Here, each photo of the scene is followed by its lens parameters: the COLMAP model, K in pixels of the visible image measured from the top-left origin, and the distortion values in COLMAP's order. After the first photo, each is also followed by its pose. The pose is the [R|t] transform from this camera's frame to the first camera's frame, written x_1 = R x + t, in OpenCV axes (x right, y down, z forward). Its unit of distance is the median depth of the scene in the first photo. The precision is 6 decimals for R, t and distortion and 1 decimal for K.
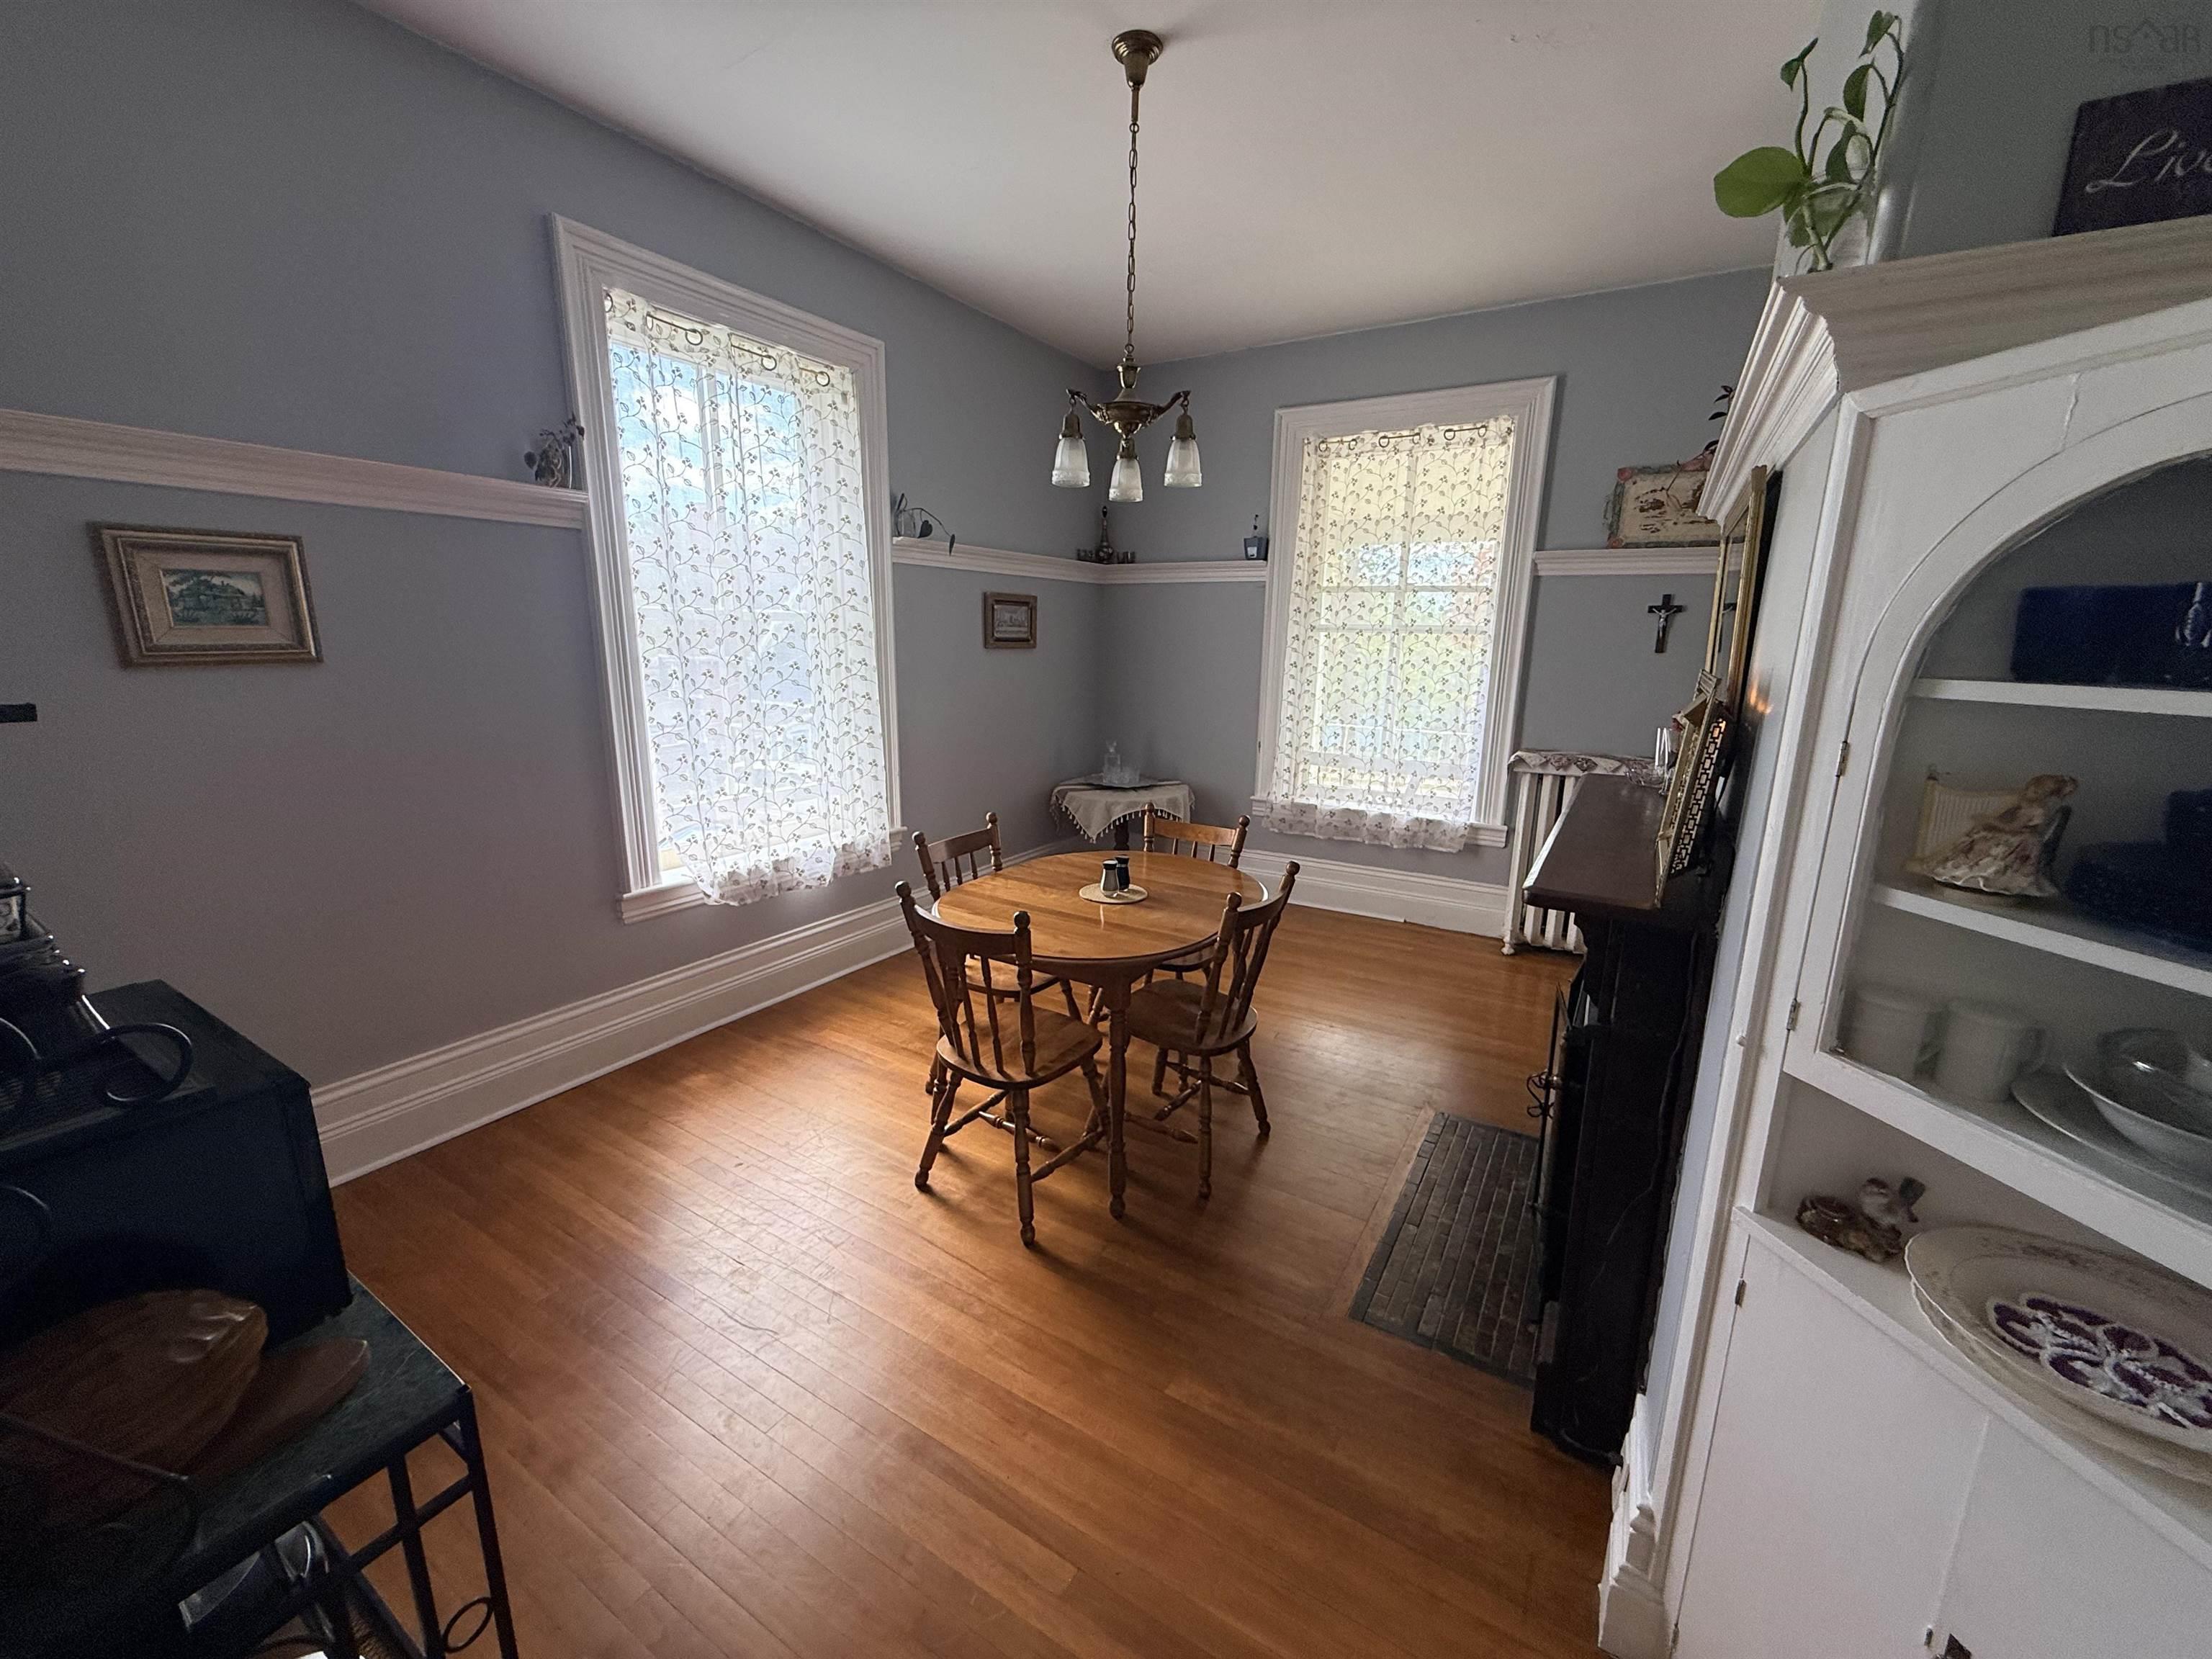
lens RADIAL K [[873.7, 0, 1110.4], [0, 873.7, 825.2], [0, 0, 1]] dist [-0.001639, 0.000269]
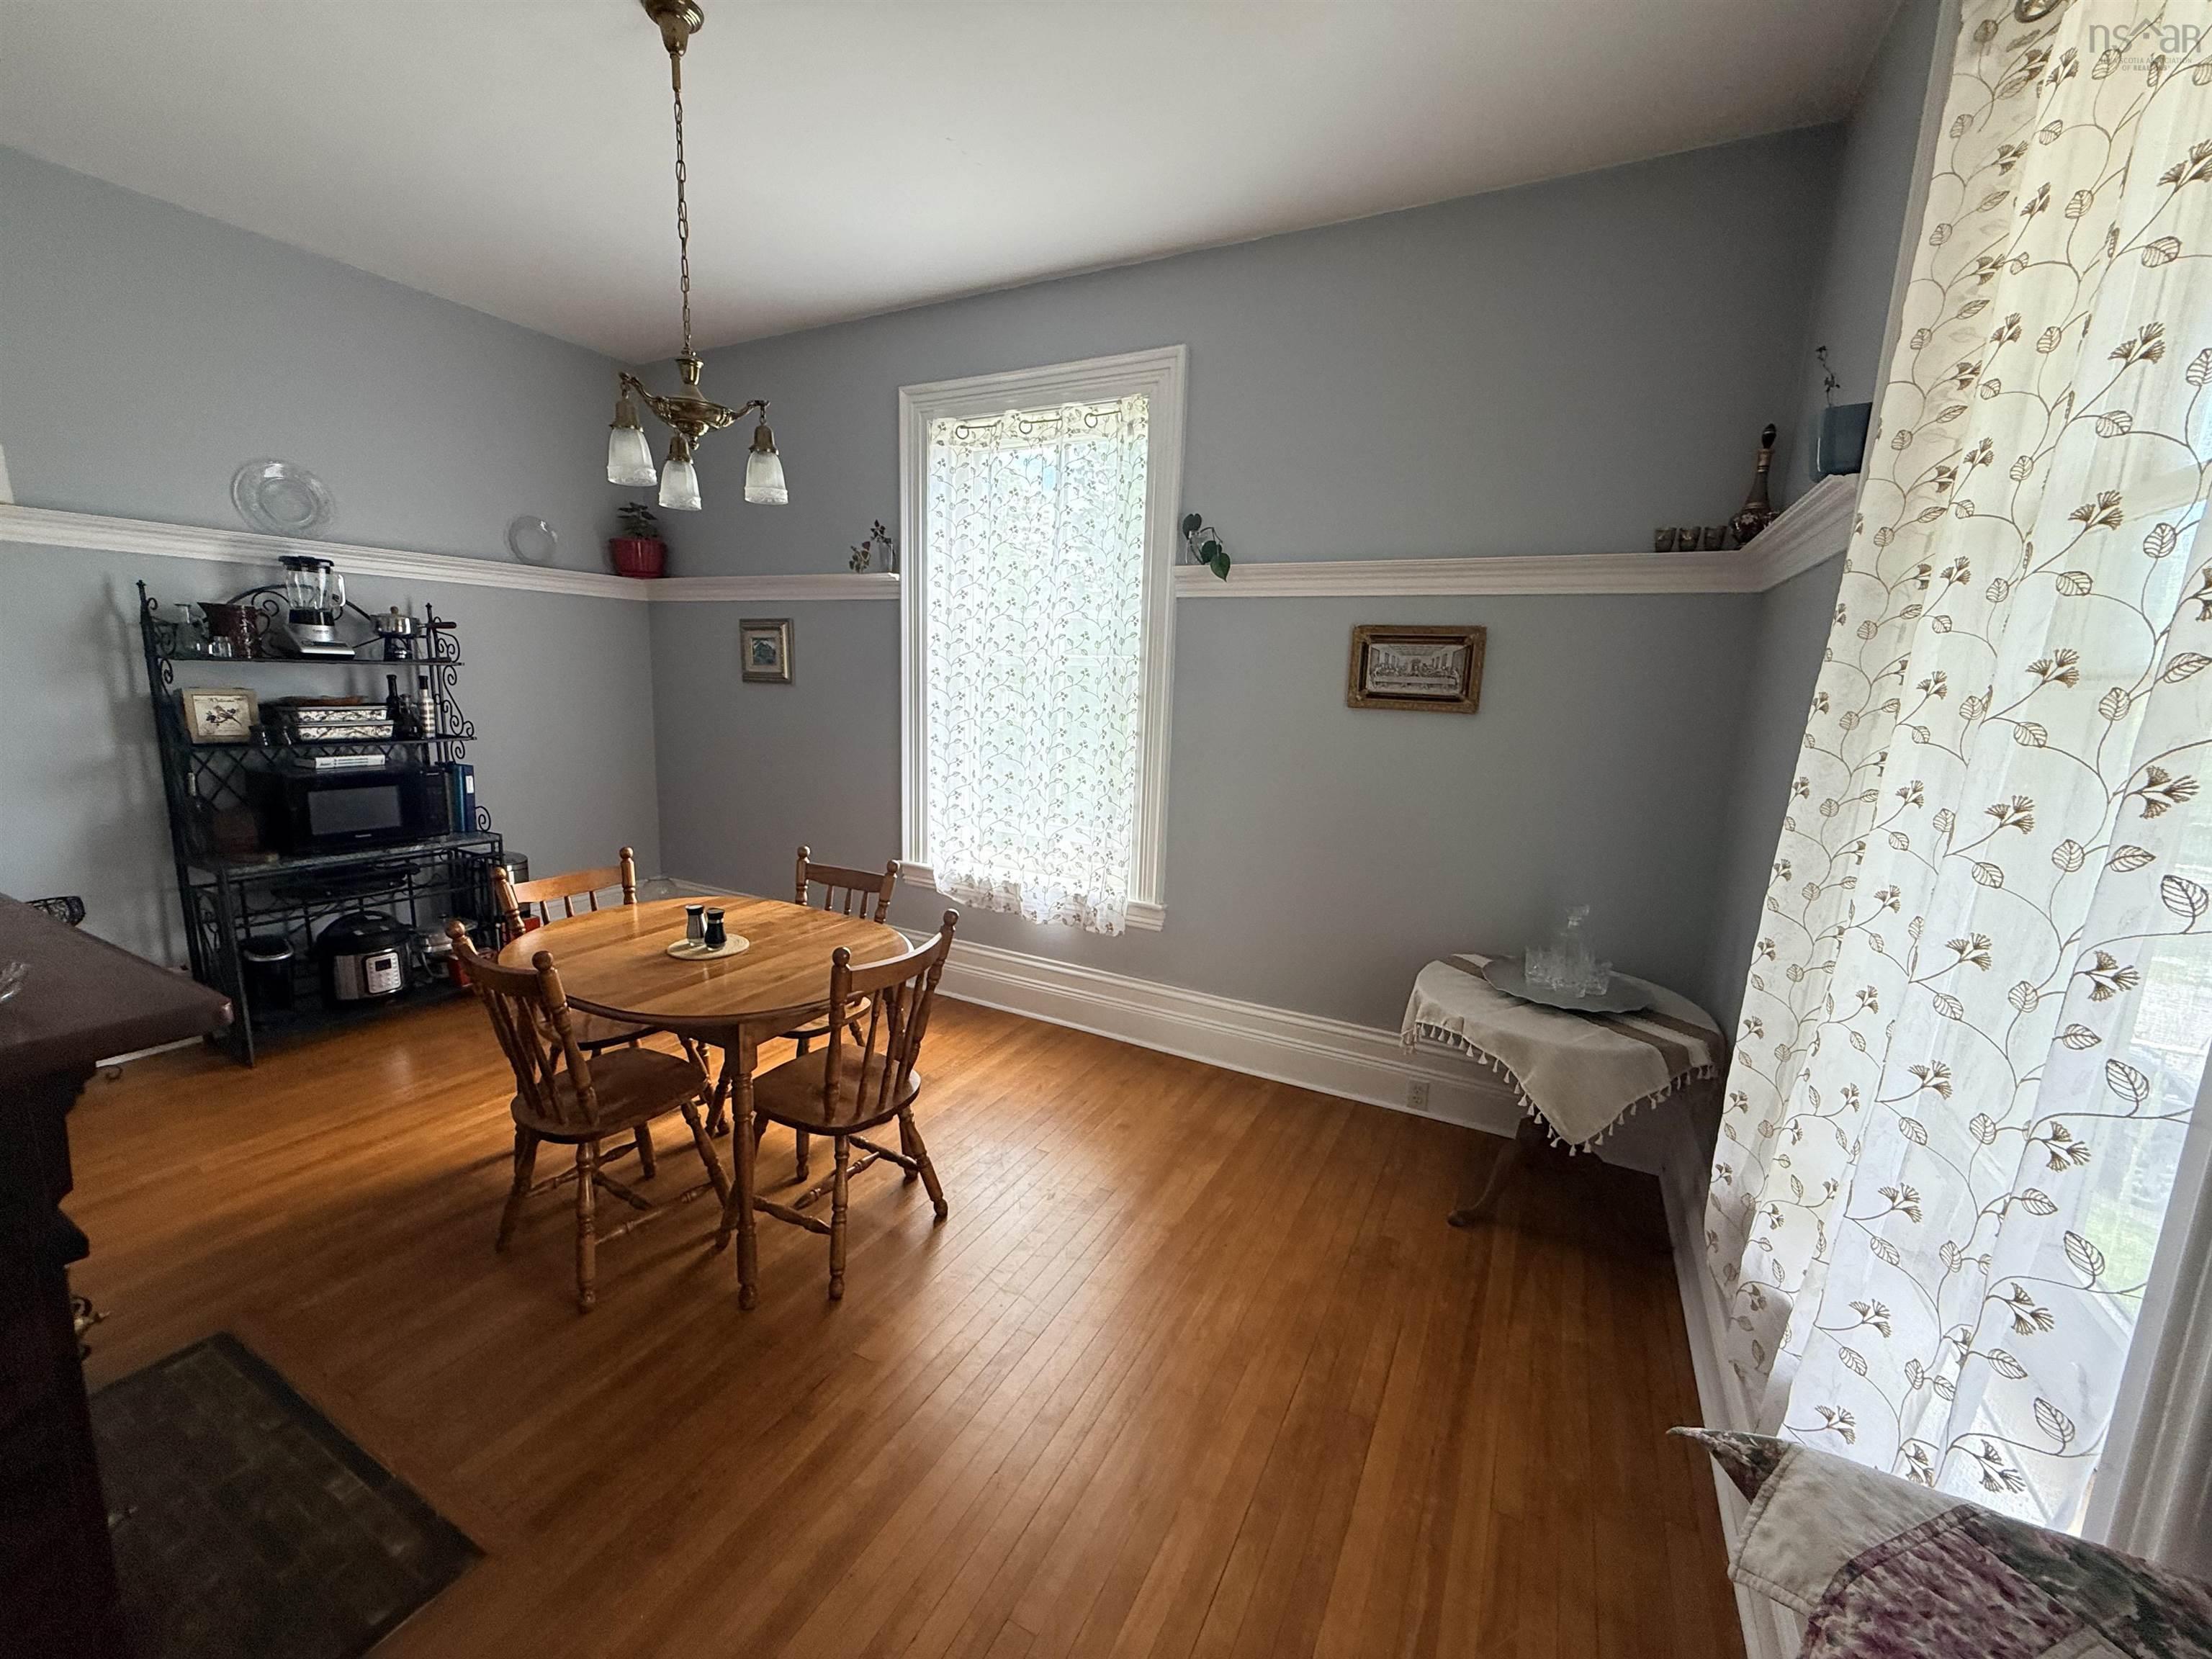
lens RADIAL K [[873.7, 0, 1106.3], [0, 873.7, 829.8], [0, 0, 1]] dist [-0.001639, 0.000269]
pose [[0.056908, 0.156670, -0.986010, 0.684929], [-0.250888, 0.958163, 0.137765, -0.201291], [0.966342, 0.239538, 0.093833, 0.995270]]
